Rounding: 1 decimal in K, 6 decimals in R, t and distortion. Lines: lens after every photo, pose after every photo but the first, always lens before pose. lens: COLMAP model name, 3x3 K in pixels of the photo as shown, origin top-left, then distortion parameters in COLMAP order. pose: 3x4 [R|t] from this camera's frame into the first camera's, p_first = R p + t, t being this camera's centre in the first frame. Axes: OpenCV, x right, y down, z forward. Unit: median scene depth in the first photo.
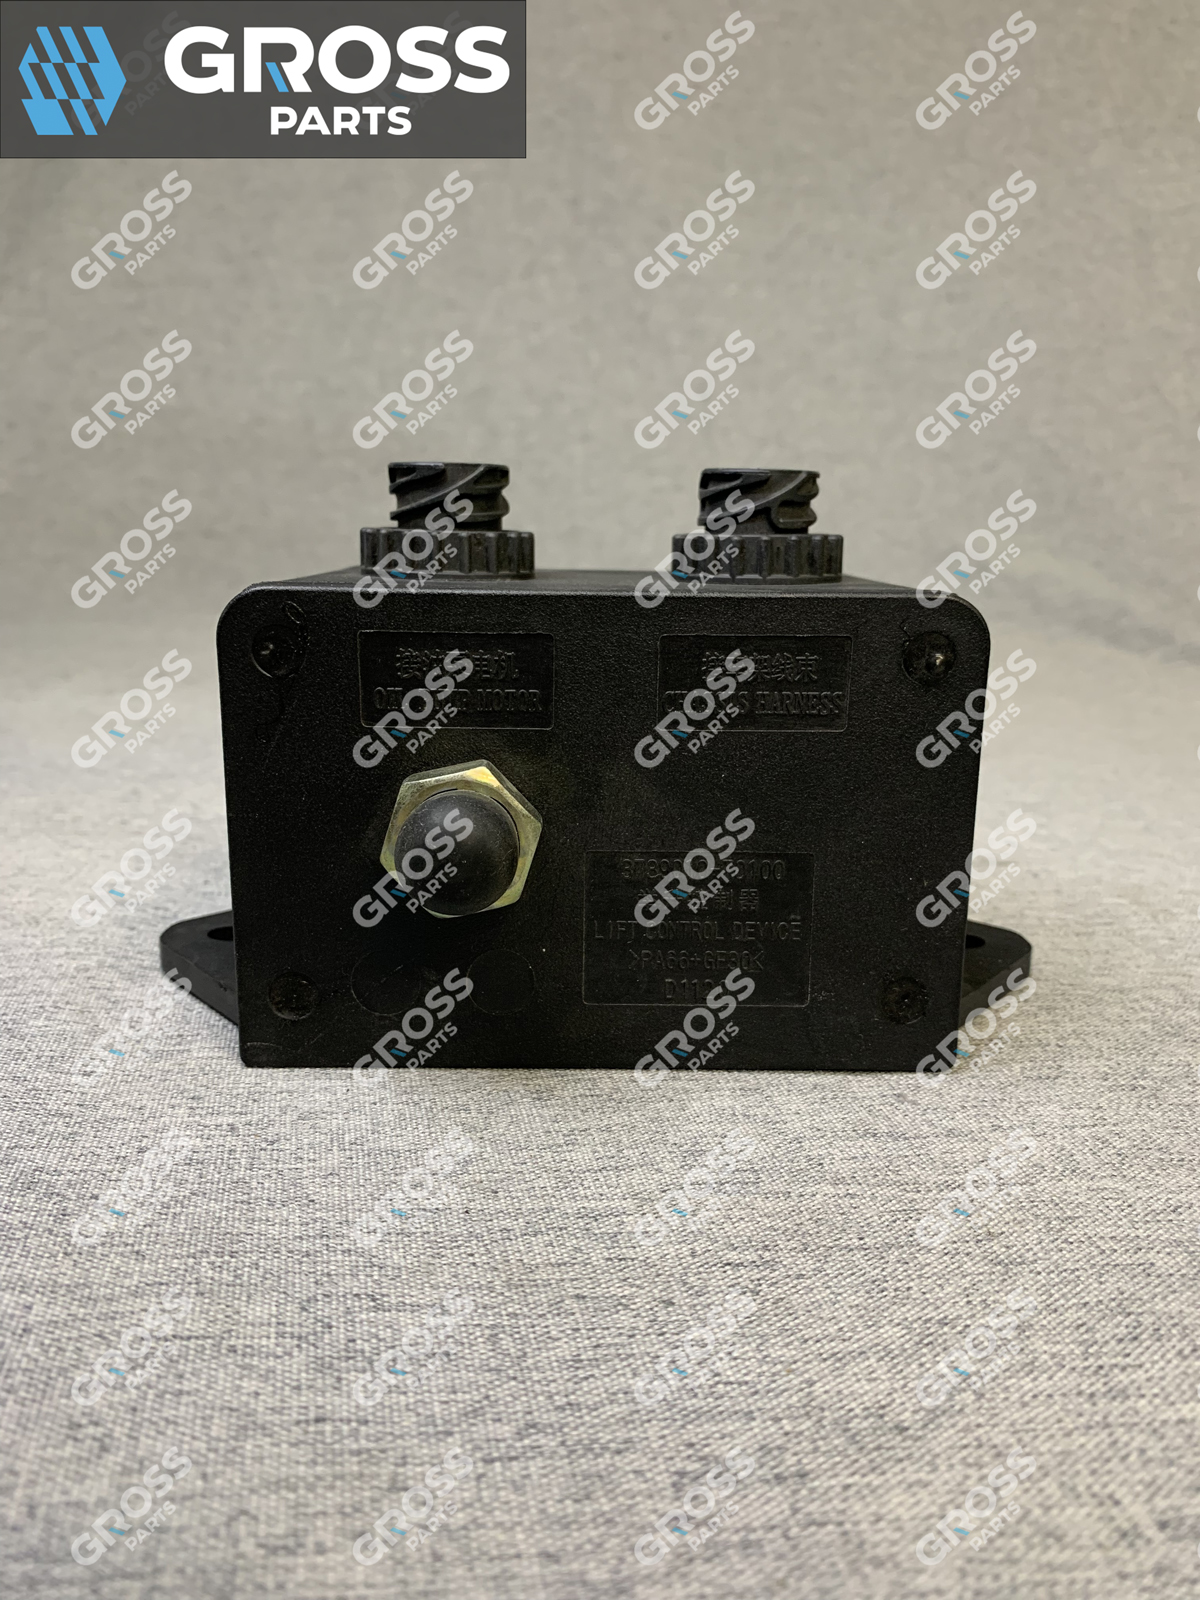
lens RADIAL K [[1263.1, 0, 604.9], [0, 1263.1, 797.6], [0, 0, 1]] dist [-0.031060, 0.032158]
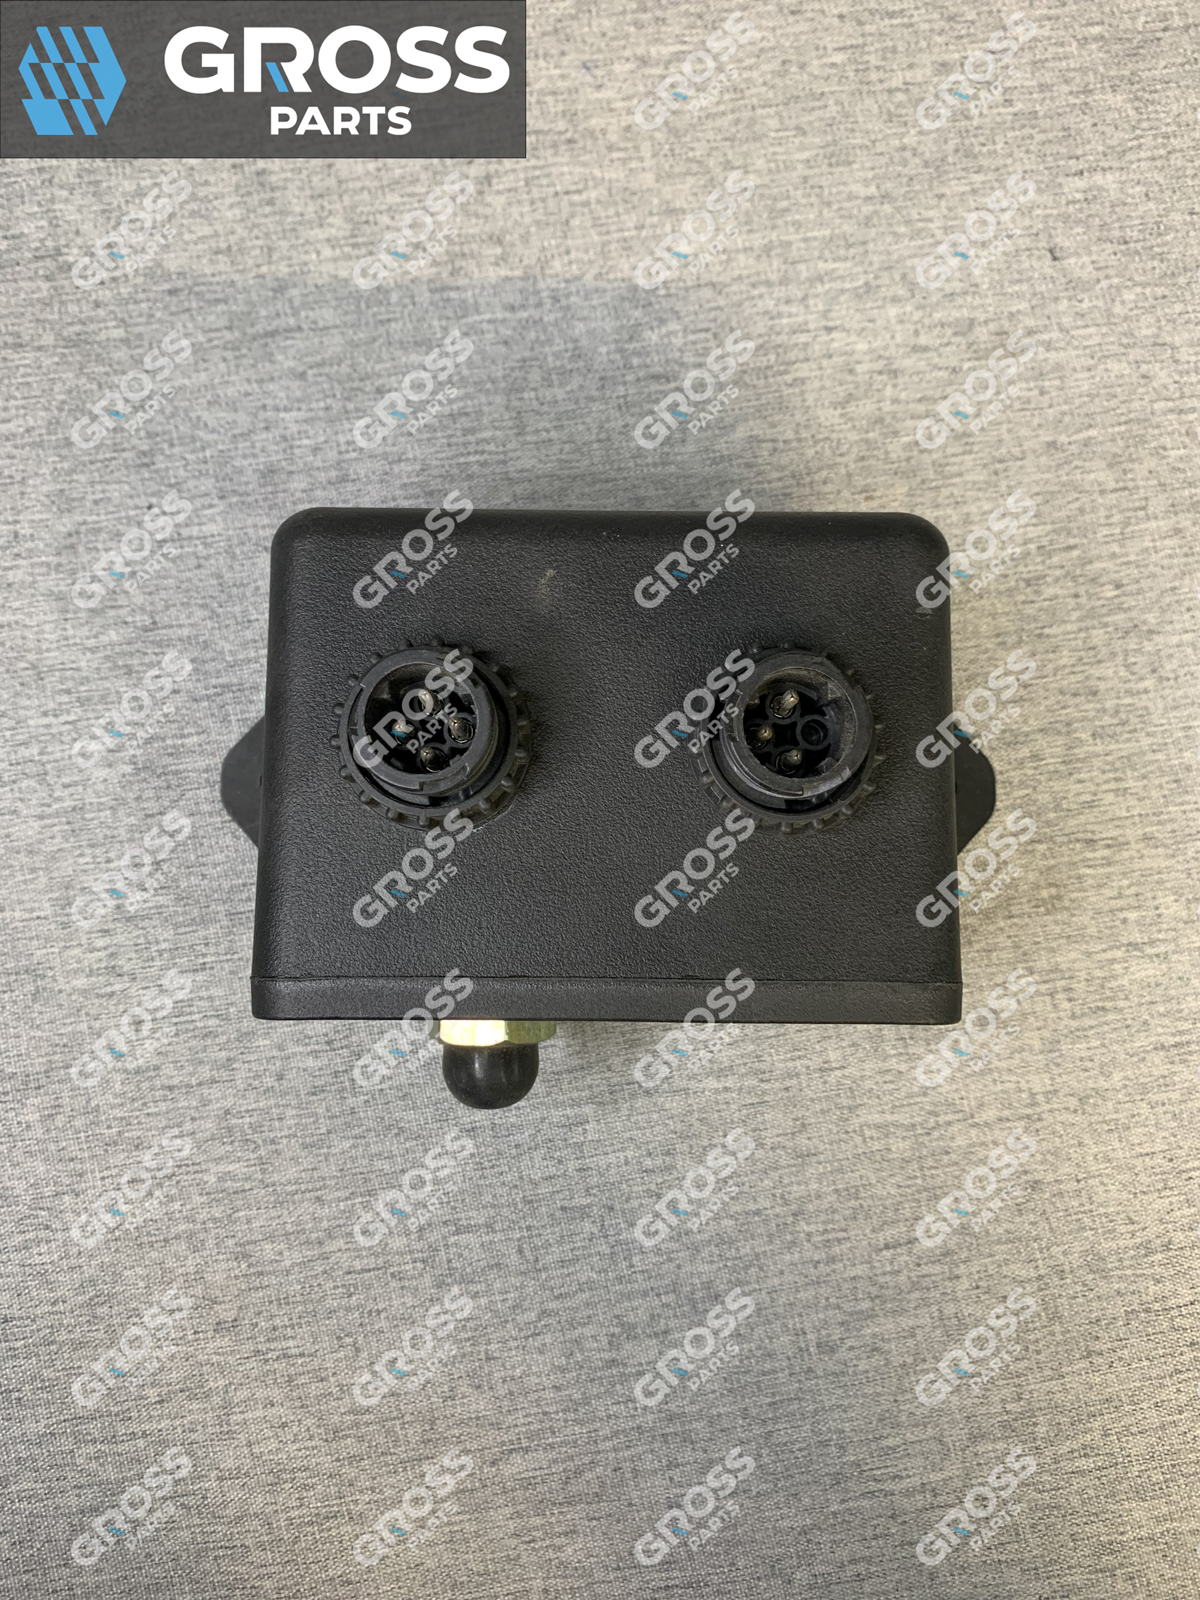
lens RADIAL K [[1263.1, 0, 604.9], [0, 1263.1, 797.6], [0, 0, 1]] dist [-0.031060, 0.032158]
pose [[0.999792, -0.017671, -0.010186, 0.077665], [0.015178, 0.310963, 0.950301, -1.697904], [-0.013625, -0.950258, 0.311166, 1.081418]]
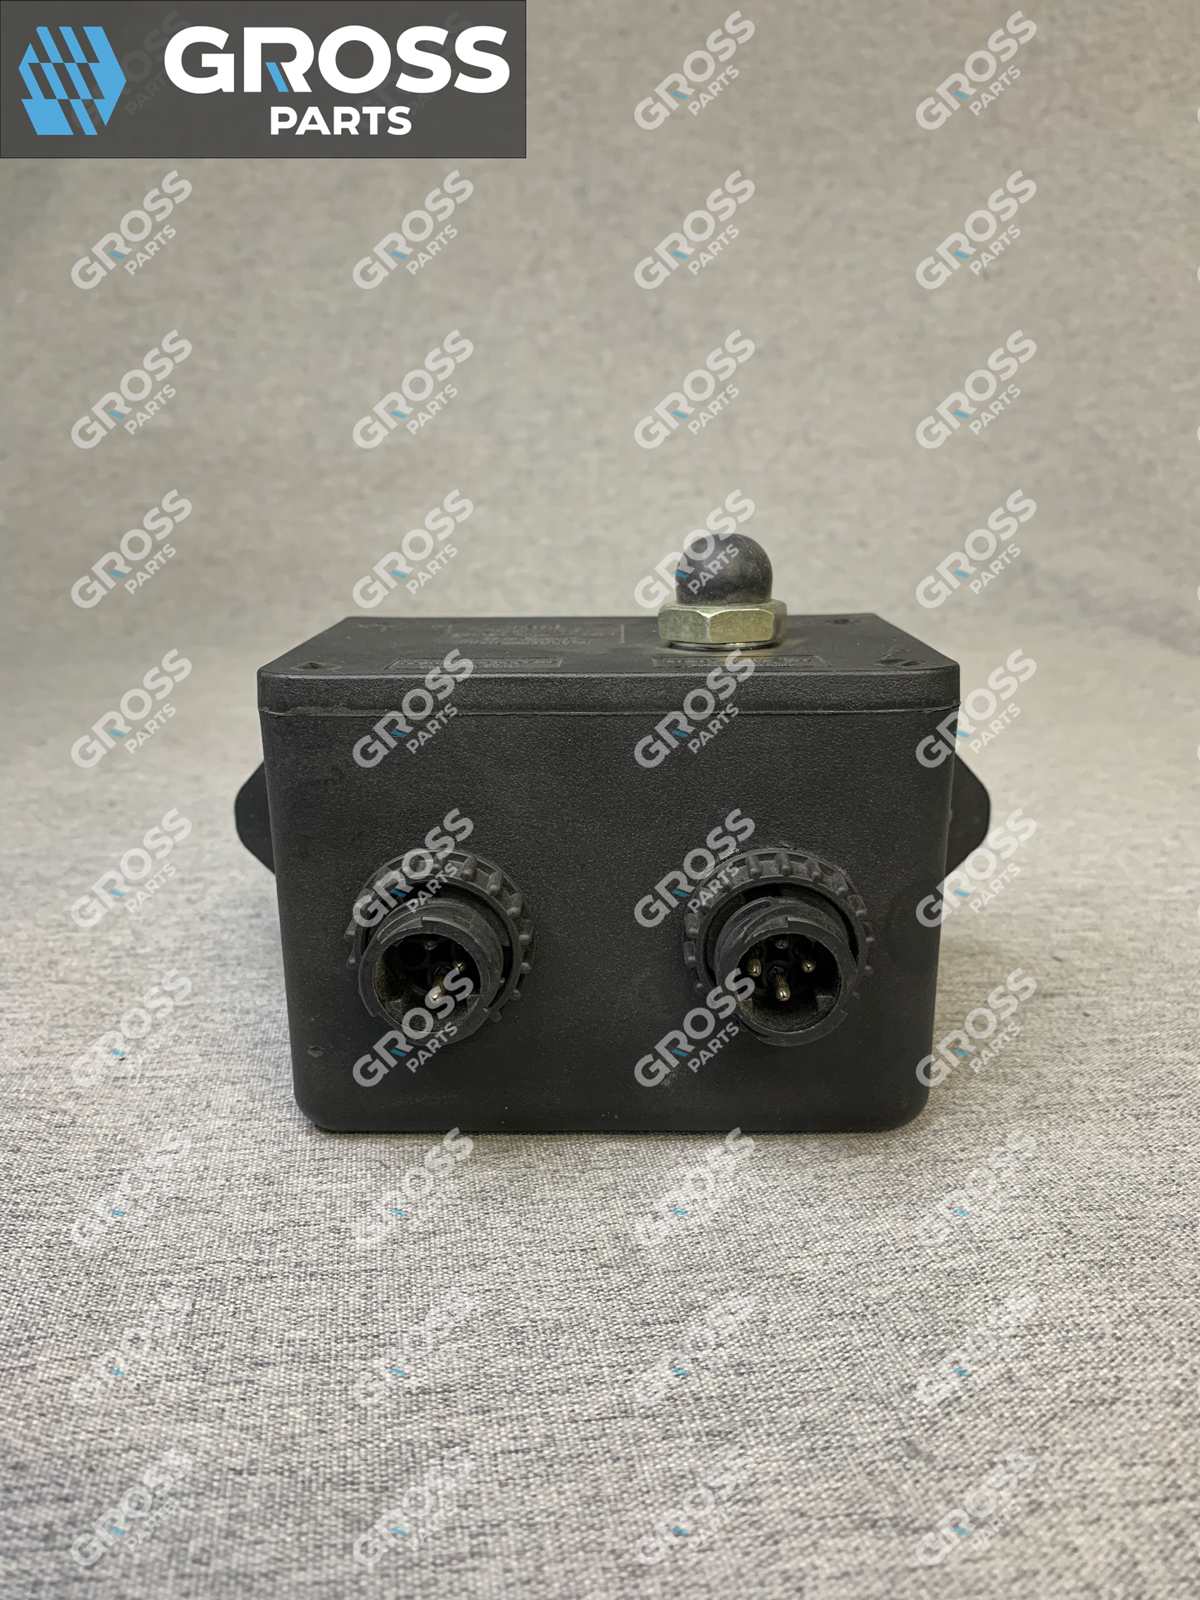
lens RADIAL K [[1263.1, 0, 604.9], [0, 1263.1, 797.6], [0, 0, 1]] dist [-0.031060, 0.032158]
pose [[0.998858, -0.027147, -0.039322, 0.126875], [0.028054, 0.999349, 0.022701, -0.277448], [0.038680, -0.023778, 0.998969, 0.328046]]
